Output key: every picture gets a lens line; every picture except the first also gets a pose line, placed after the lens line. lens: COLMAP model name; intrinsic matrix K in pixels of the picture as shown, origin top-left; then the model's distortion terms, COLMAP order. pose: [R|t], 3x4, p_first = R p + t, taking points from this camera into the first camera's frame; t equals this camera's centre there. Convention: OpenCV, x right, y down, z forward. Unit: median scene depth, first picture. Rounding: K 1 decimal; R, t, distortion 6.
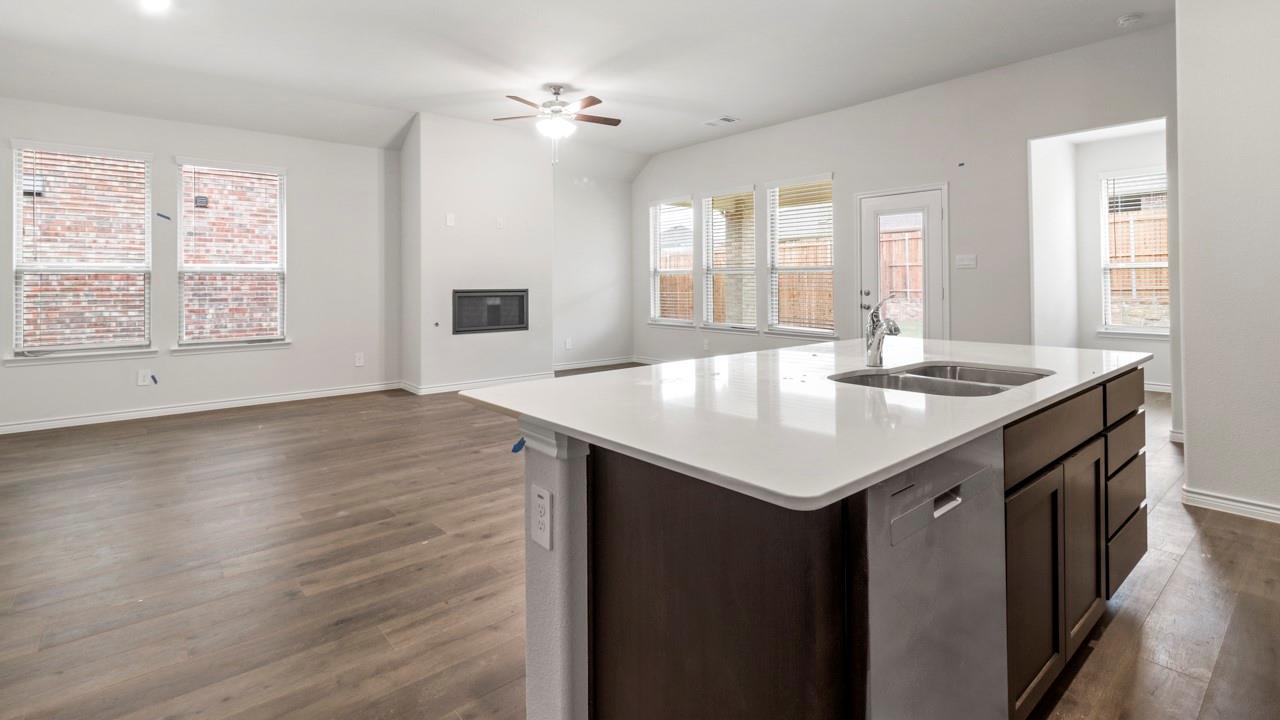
lens RADIAL K [[596.7, 0, 632.4], [0, 596.7, 280.0], [0, 0, 1]] dist [0.003891, -0.002113]
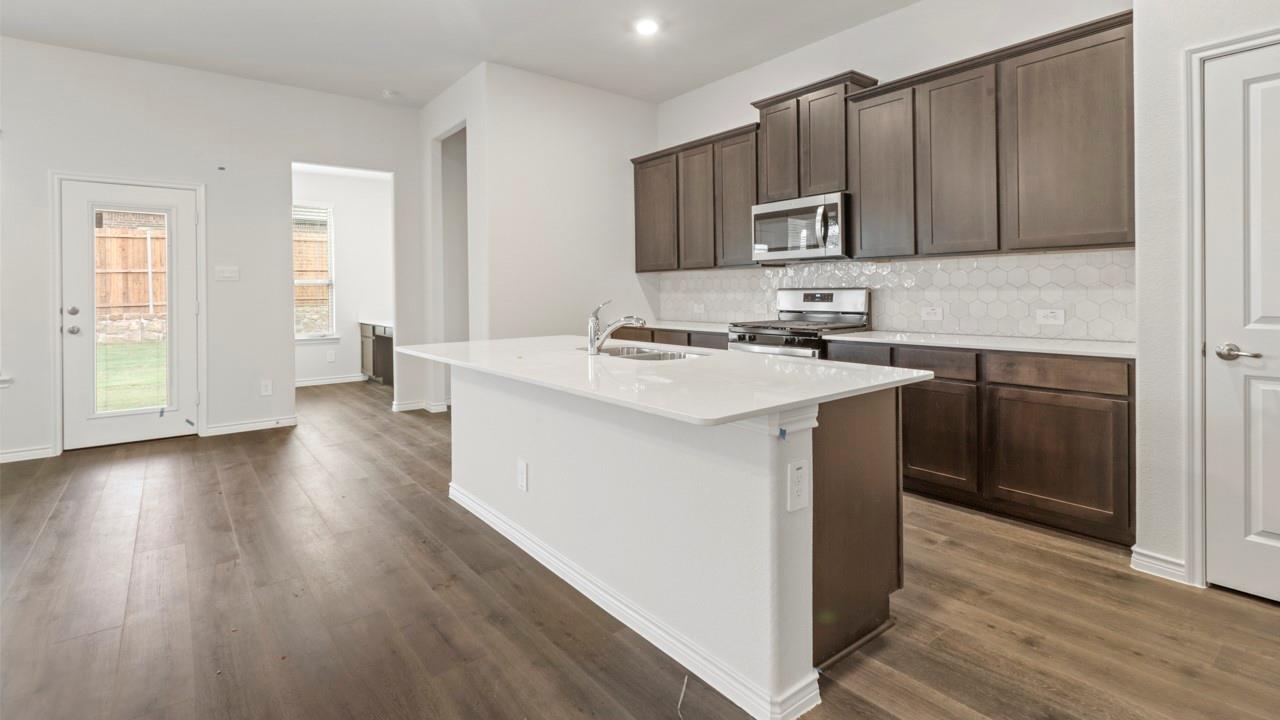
lens RADIAL K [[596.7, 0, 632.5], [0, 596.7, 289.0], [0, 0, 1]] dist [0.003891, -0.002113]
pose [[0.038023, 0.012180, 0.999203, -0.285877], [0.002207, 0.999922, -0.012272, 0.004804], [-0.999274, 0.002672, 0.037994, 0.273977]]
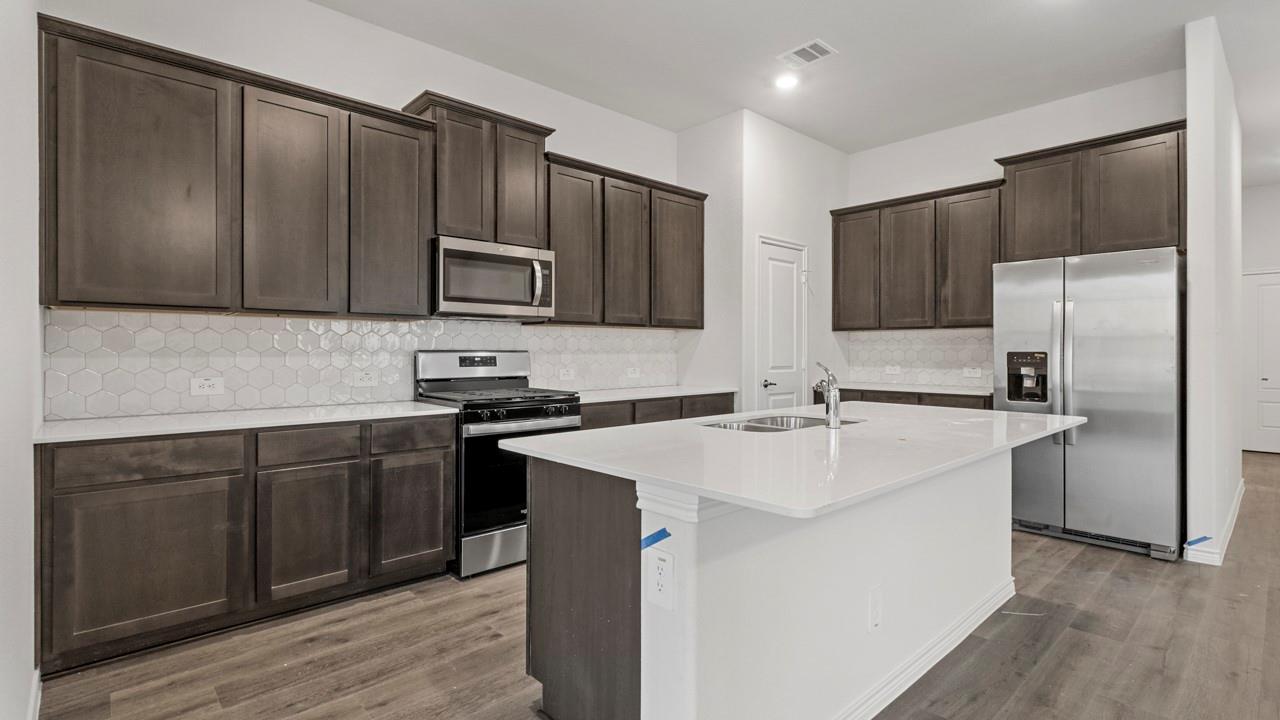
lens RADIAL K [[596.7, 0, 629.3], [0, 596.7, 348.6], [0, 0, 1]] dist [0.003891, -0.002113]
pose [[-0.999252, 0.008541, -0.037729, 0.259735], [0.009043, 0.999873, -0.013140, 0.003082], [0.037612, -0.013472, -0.999202, 0.659827]]
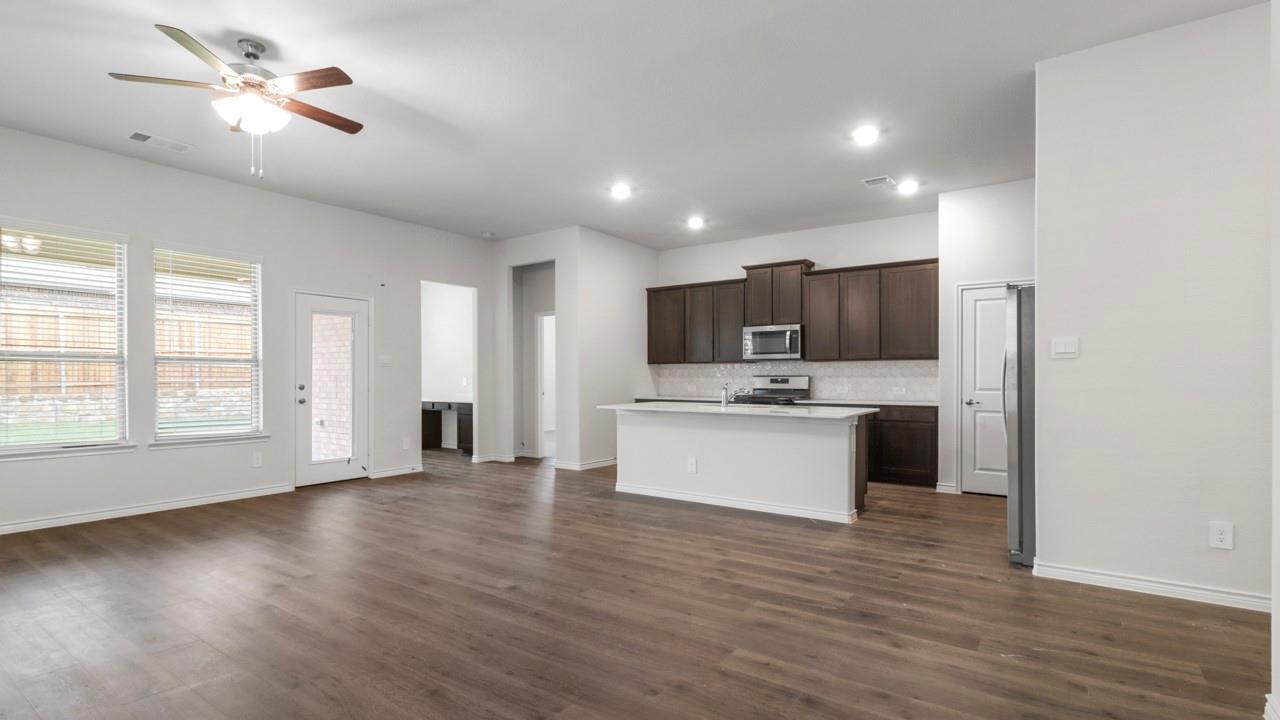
lens RADIAL K [[596.7, 0, 632.9], [0, 596.7, 375.3], [0, 0, 1]] dist [0.003891, -0.002113]
pose [[-0.252645, 0.009726, 0.967510, -0.673994], [-0.004390, 0.999928, -0.011199, 0.009755], [-0.967549, -0.007077, -0.252584, 0.665008]]
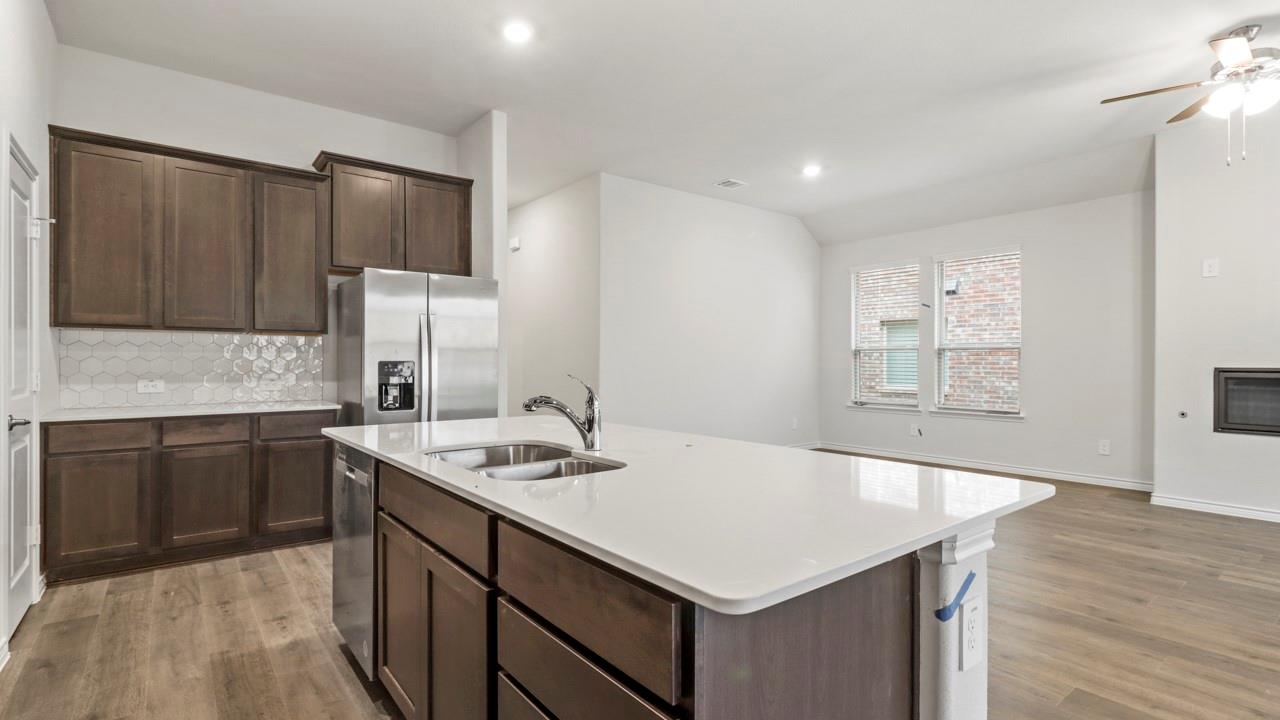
lens RADIAL K [[596.7, 0, 632.9], [0, 596.7, 364.8], [0, 0, 1]] dist [0.003891, -0.002113]
pose [[-0.038476, 0.012003, -0.999187, 0.424311], [0.006678, 0.999909, 0.011755, -0.000294], [0.999237, -0.006221, -0.038552, 0.347617]]
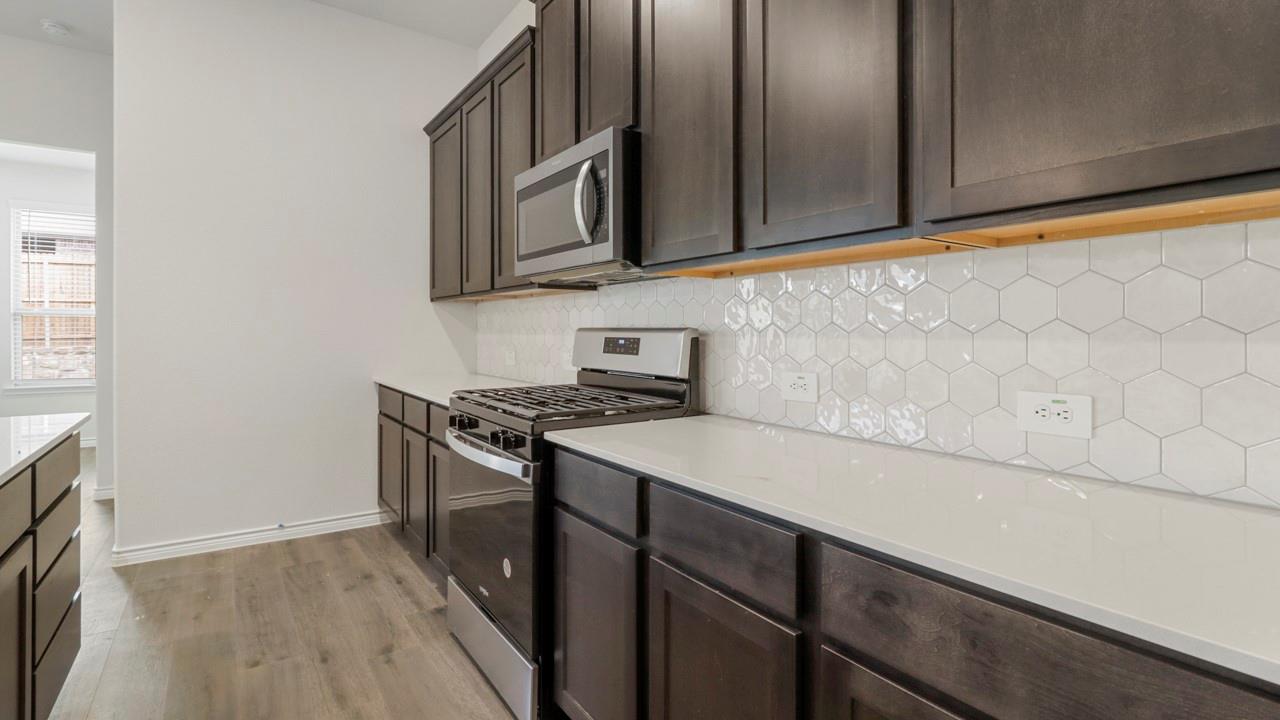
lens RADIAL K [[596.7, 0, 632.8], [0, 596.7, 332.4], [0, 0, 1]] dist [0.003891, -0.002113]
pose [[0.093640, 0.006640, 0.995584, 0.033013], [-0.012848, 0.999903, -0.005460, 0.000561], [-0.995523, -0.012280, 0.093716, 0.054708]]
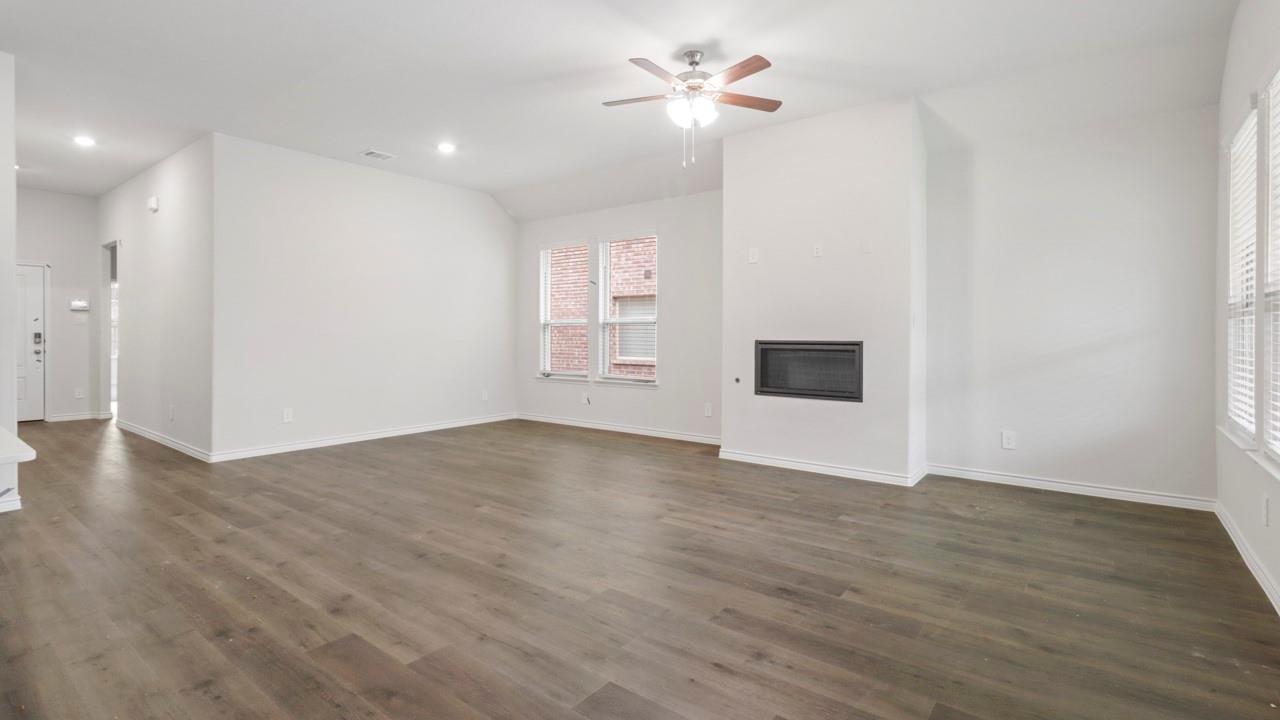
lens RADIAL K [[596.7, 0, 631.6], [0, 596.7, 335.4], [0, 0, 1]] dist [0.003891, -0.002113]
pose [[0.201975, 0.007451, -0.979362, 0.471438], [0.003028, 0.999962, 0.008232, 0.001843], [0.979386, -0.004628, 0.201945, 0.666414]]
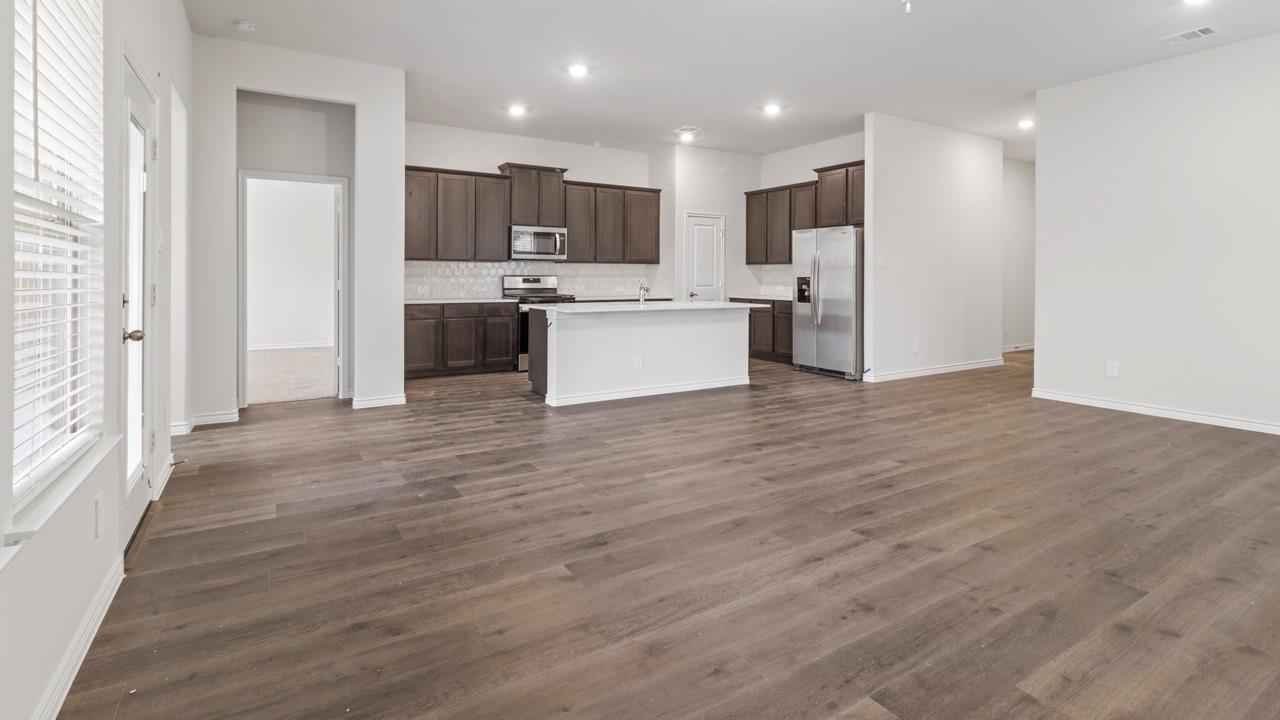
lens RADIAL K [[596.7, 0, 631.4], [0, 596.7, 276.7], [0, 0, 1]] dist [0.003891, -0.002113]
pose [[-0.988881, 0.004844, 0.148633, 0.005268], [0.003741, 0.999963, -0.007694, 0.008686], [-0.148664, -0.007053, -0.988863, 1.246994]]
